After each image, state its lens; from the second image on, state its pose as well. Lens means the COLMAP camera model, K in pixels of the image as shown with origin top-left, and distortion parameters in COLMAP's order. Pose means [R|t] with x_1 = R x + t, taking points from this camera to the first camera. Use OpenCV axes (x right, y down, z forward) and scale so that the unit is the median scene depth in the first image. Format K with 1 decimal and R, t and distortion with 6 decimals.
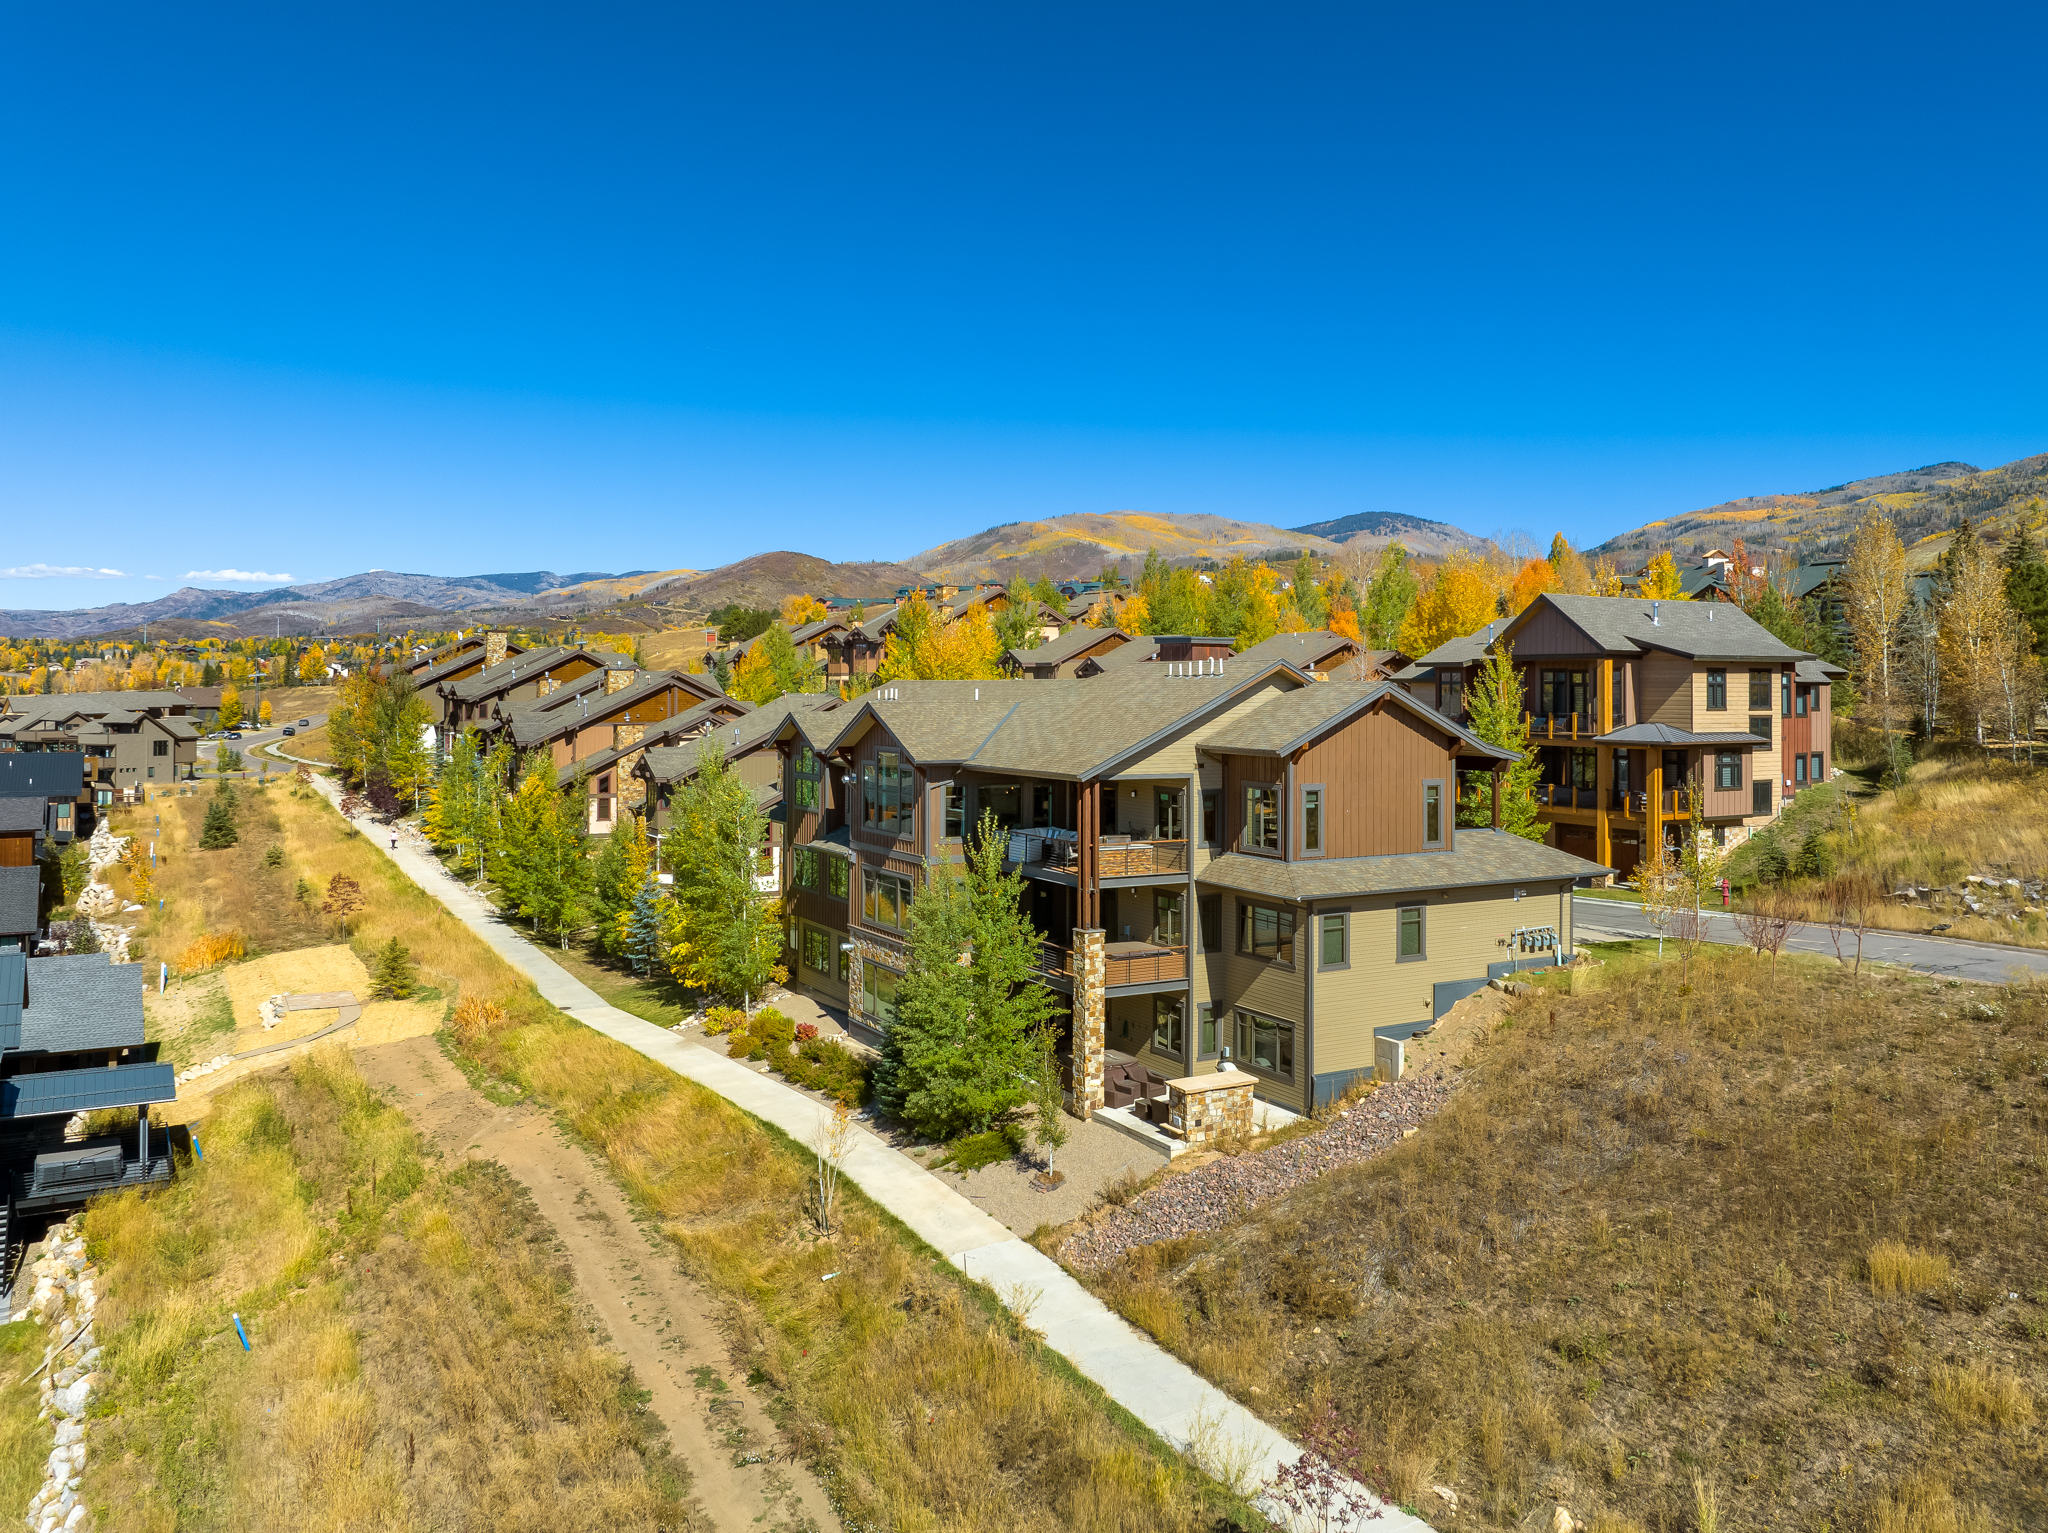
lens RADIAL K [[1461.8, 0, 1018.5], [0, 1461.8, 758.7], [0, 0, 1]] dist [-0.033160, -0.000088]
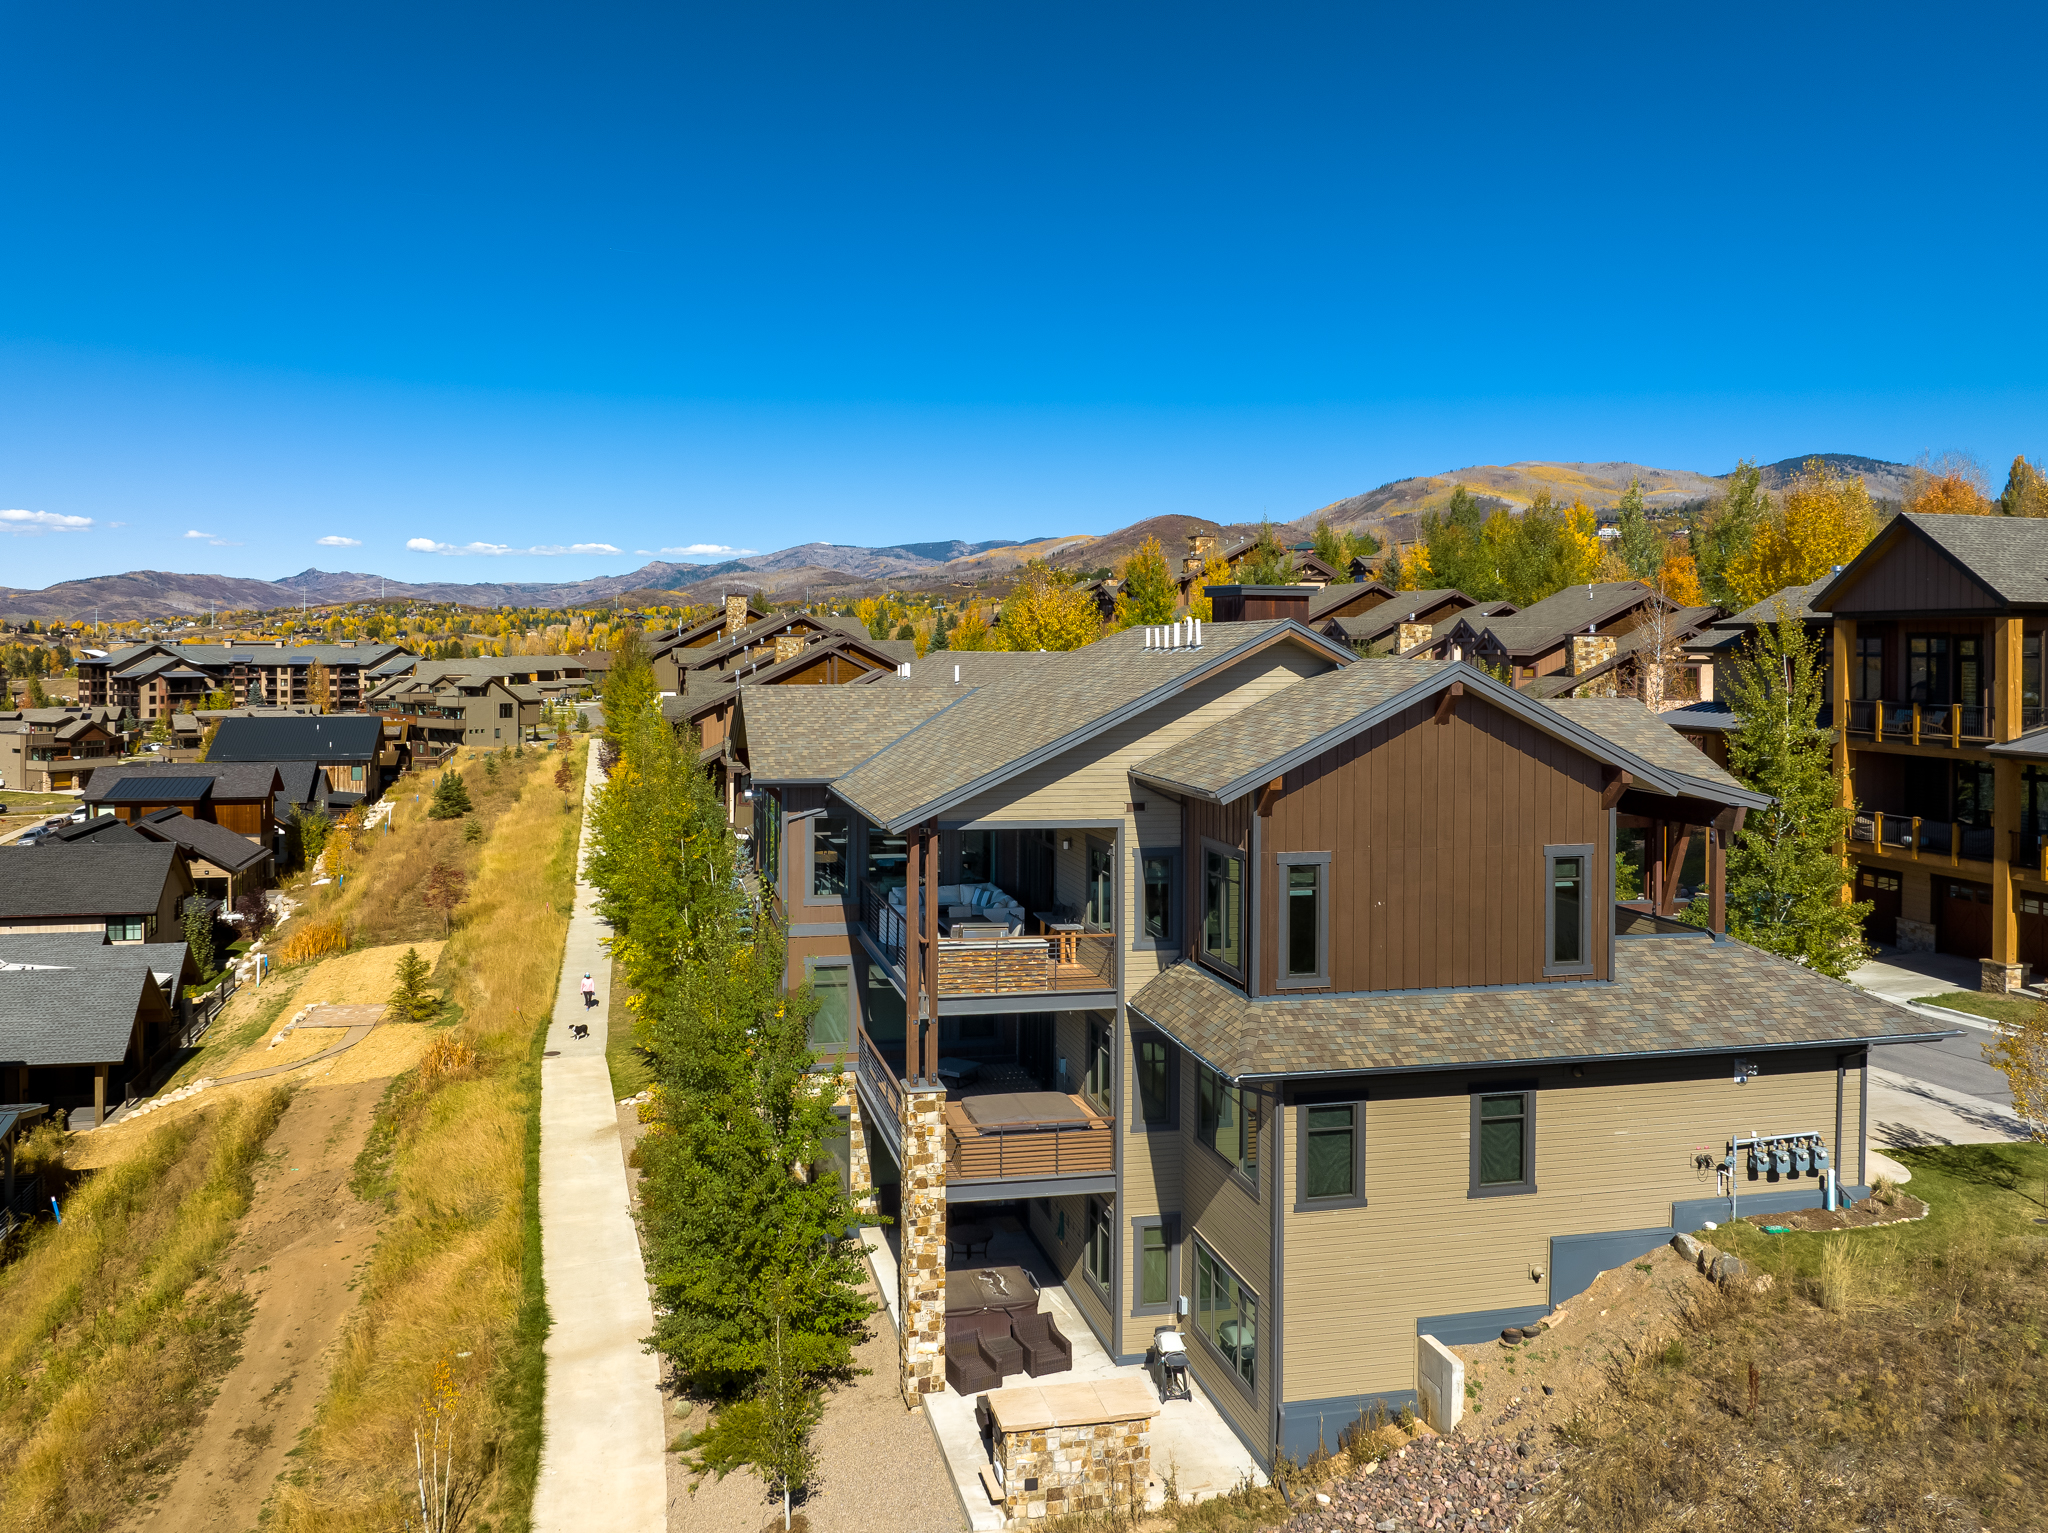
lens RADIAL K [[1482.3, 0, 984.1], [0, 1482.3, 722.6], [0, 0, 1]] dist [-0.039708, 0.000674]
pose [[0.961650, 0.012369, -0.274002, 0.226764], [-0.012538, 0.999921, 0.001137, -0.028131], [0.273994, 0.002342, 0.961729, 0.429035]]
